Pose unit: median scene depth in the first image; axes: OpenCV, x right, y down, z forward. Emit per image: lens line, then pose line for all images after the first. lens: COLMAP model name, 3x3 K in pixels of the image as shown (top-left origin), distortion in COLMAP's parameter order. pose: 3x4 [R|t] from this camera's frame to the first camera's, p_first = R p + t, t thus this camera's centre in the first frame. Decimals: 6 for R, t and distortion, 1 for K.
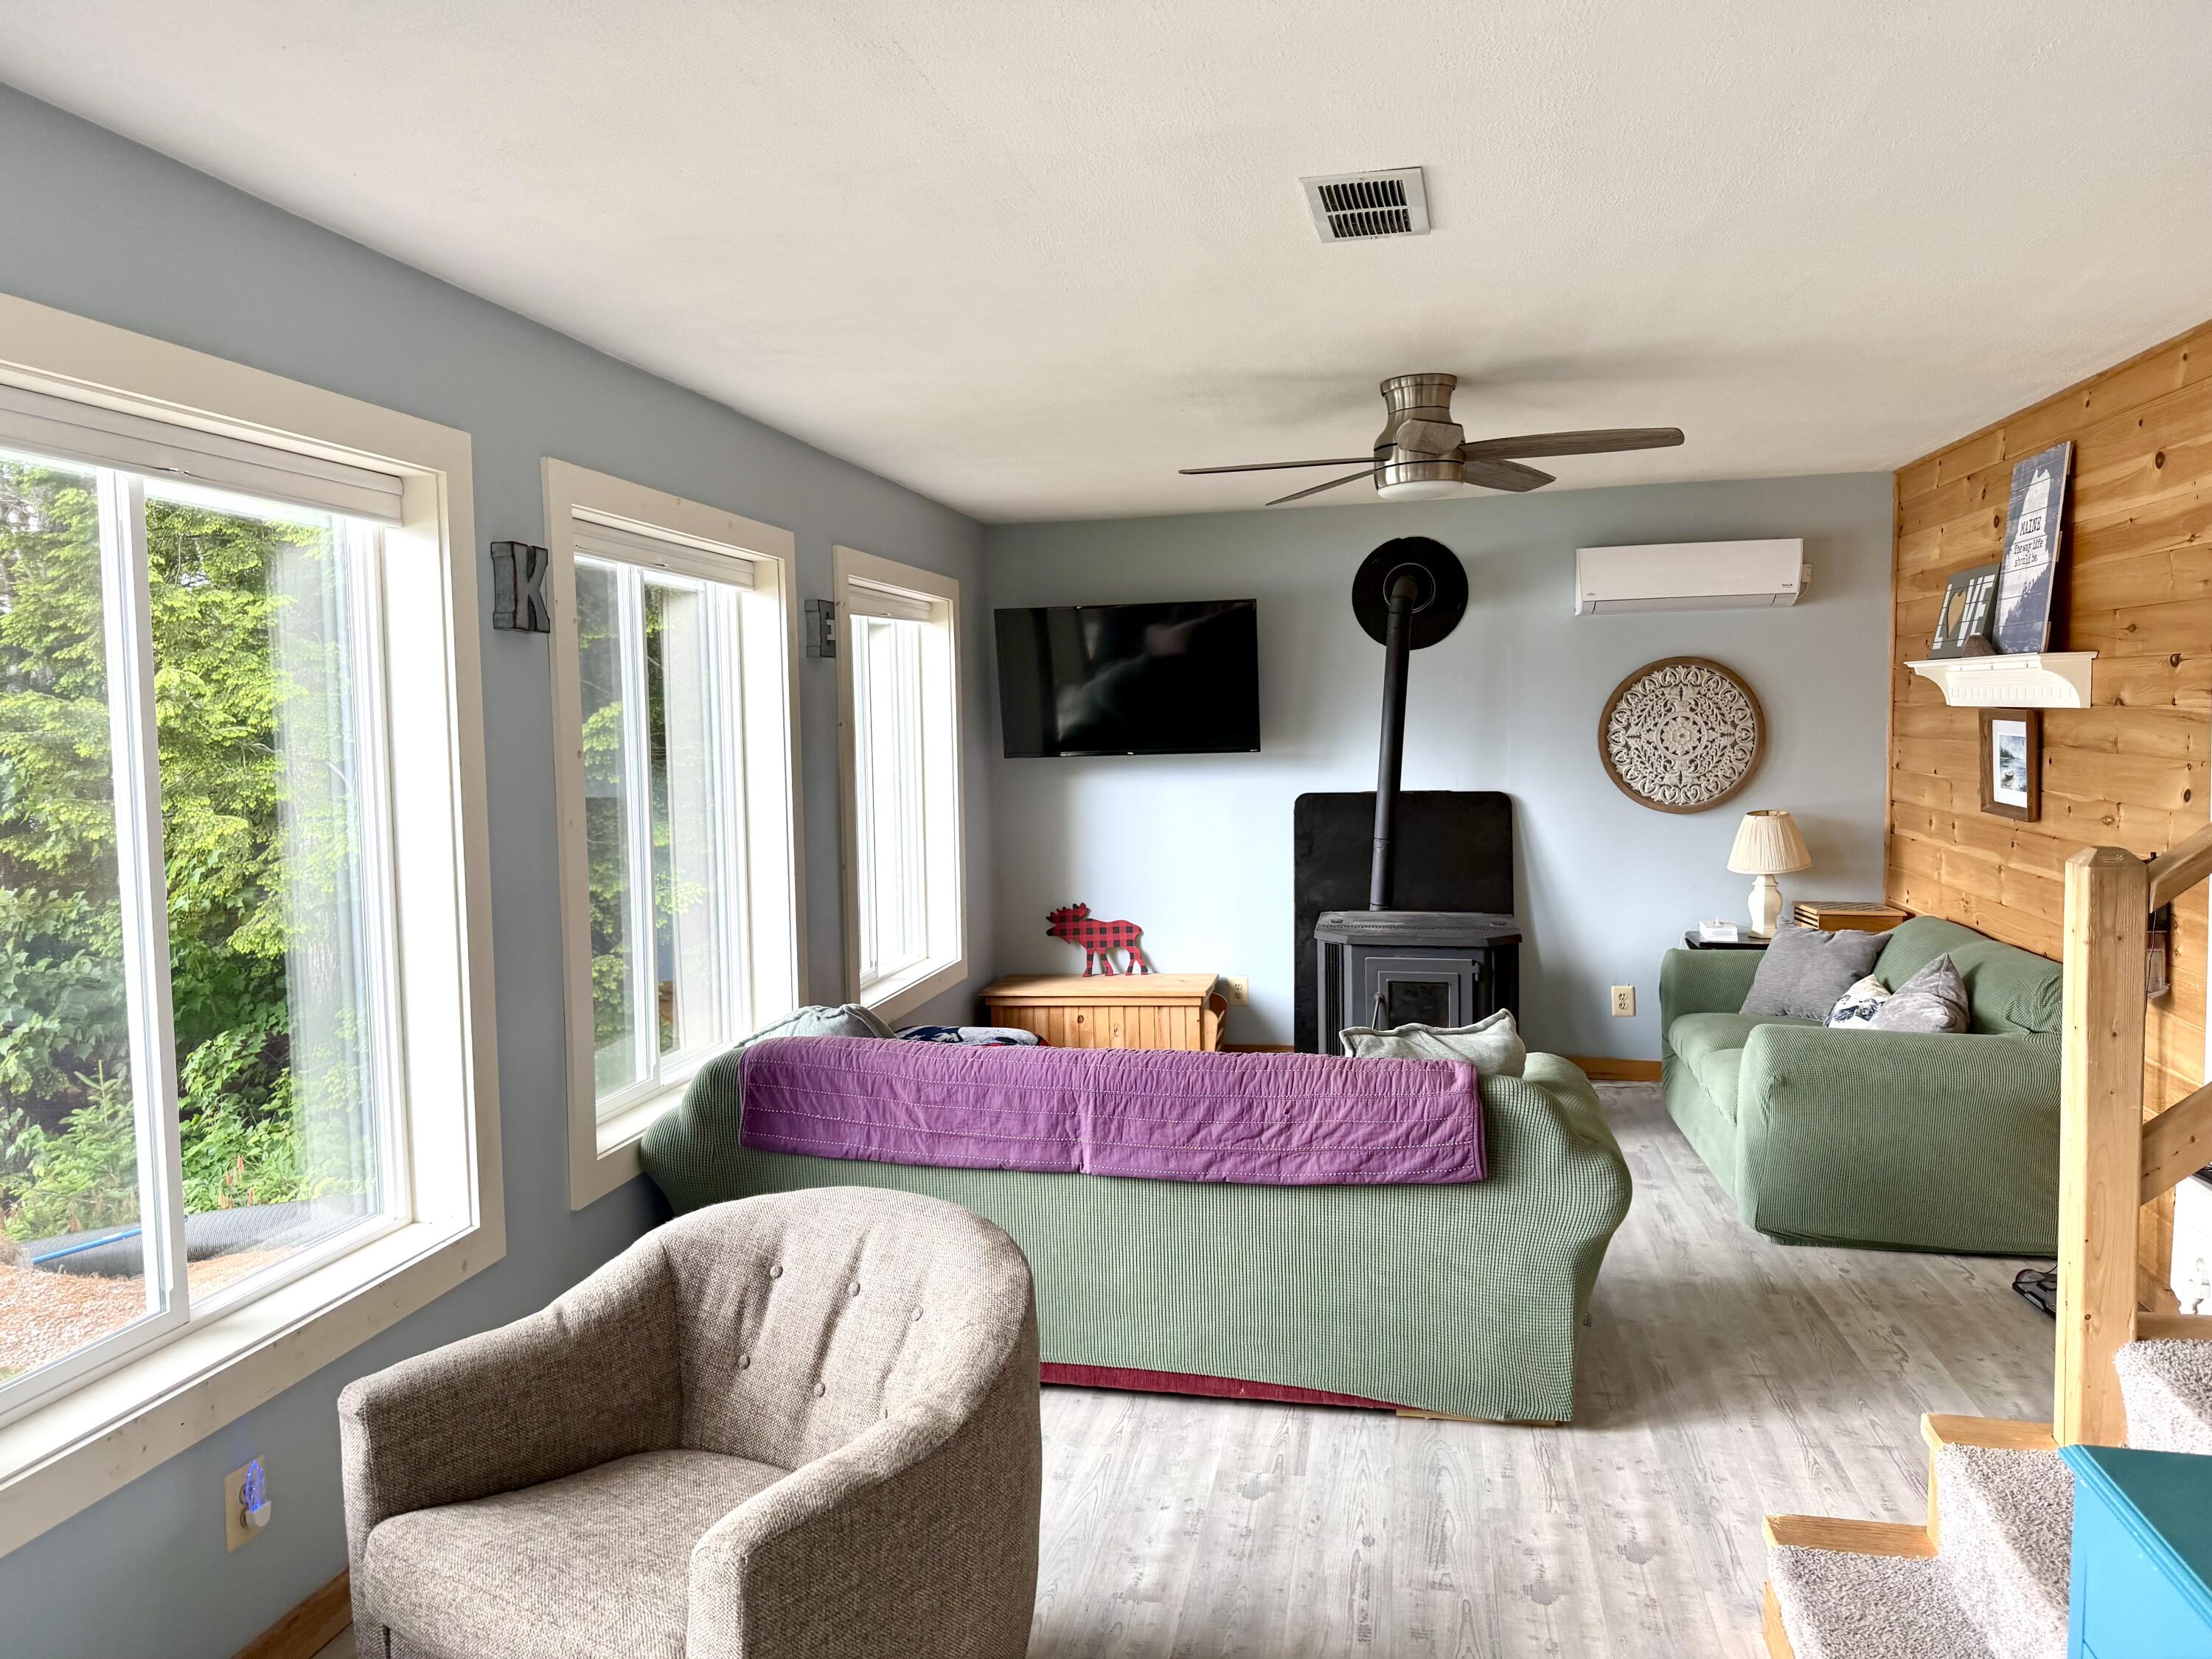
lens RADIAL K [[1556.7, 0, 1106.8], [0, 1556.7, 812.2], [0, 0, 1]] dist [0.043090, -0.050200]
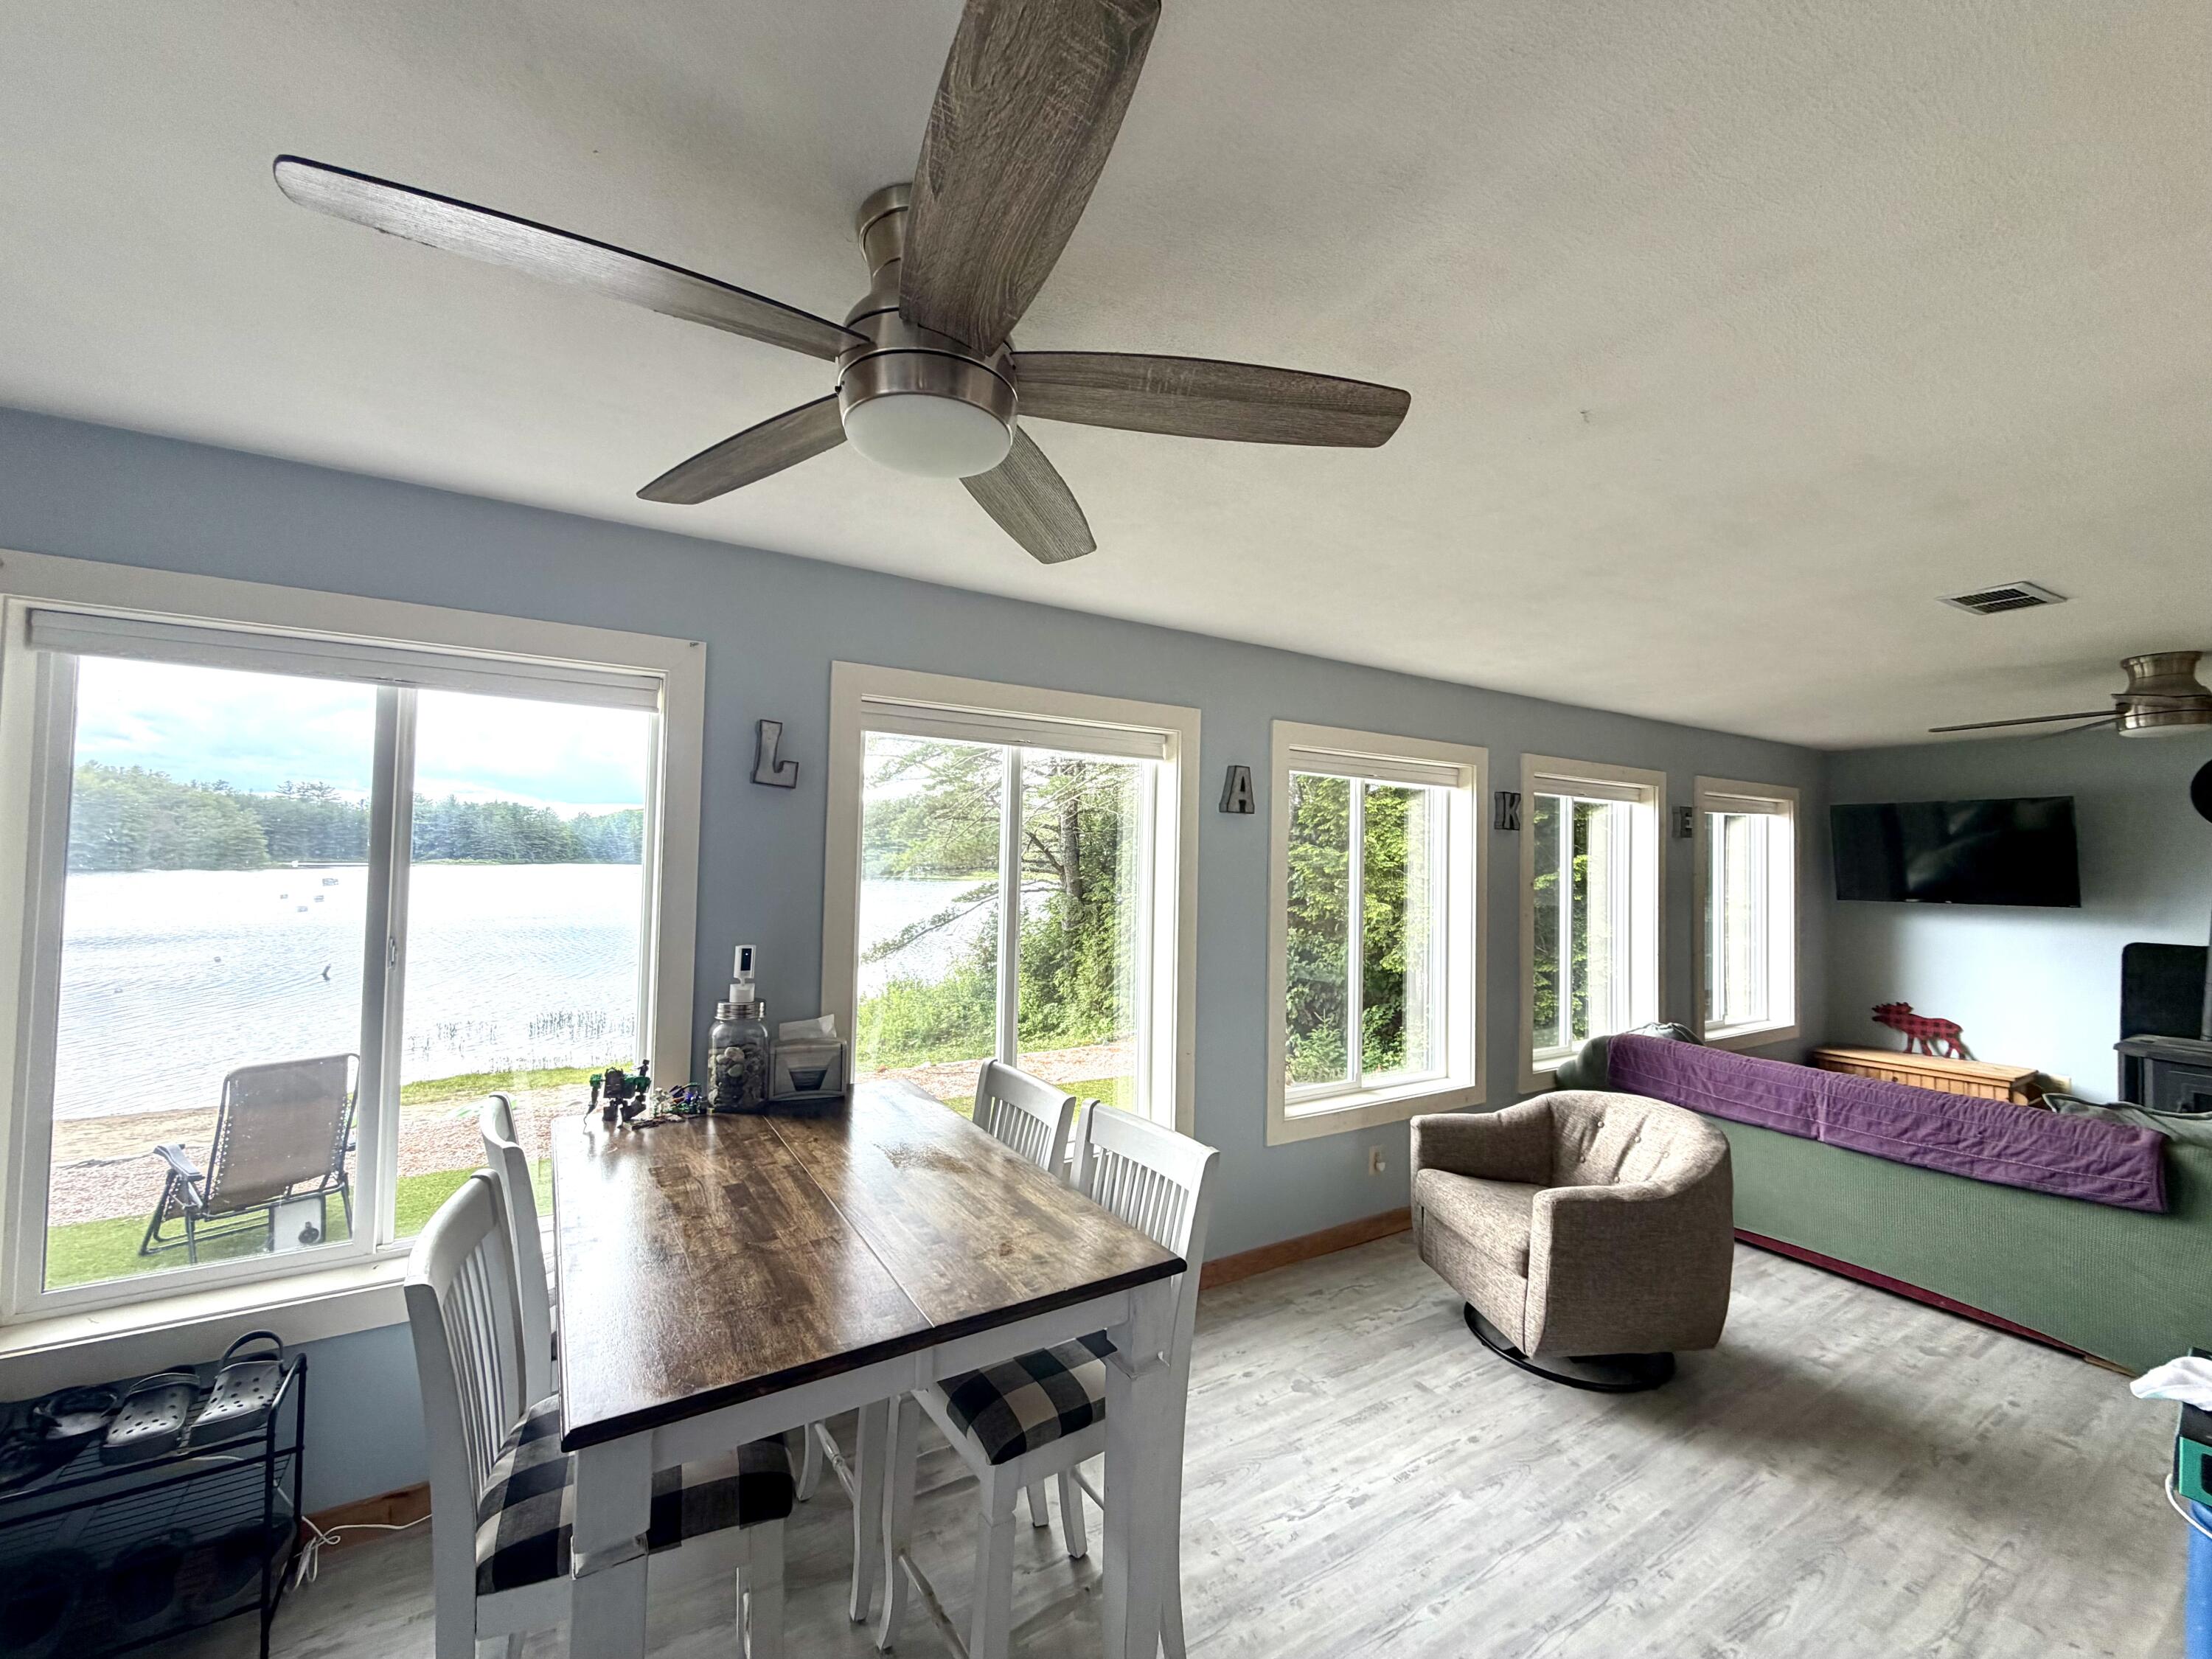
lens RADIAL K [[879.0, 0, 1098.1], [0, 879.0, 835.4], [0, 0, 1]] dist [-0.002408, -0.000198]
pose [[0.677913, 0.014405, -0.735001, 0.151043], [-0.076989, 0.995701, -0.051495, 0.004586], [0.731099, 0.091497, 0.676108, -0.278567]]
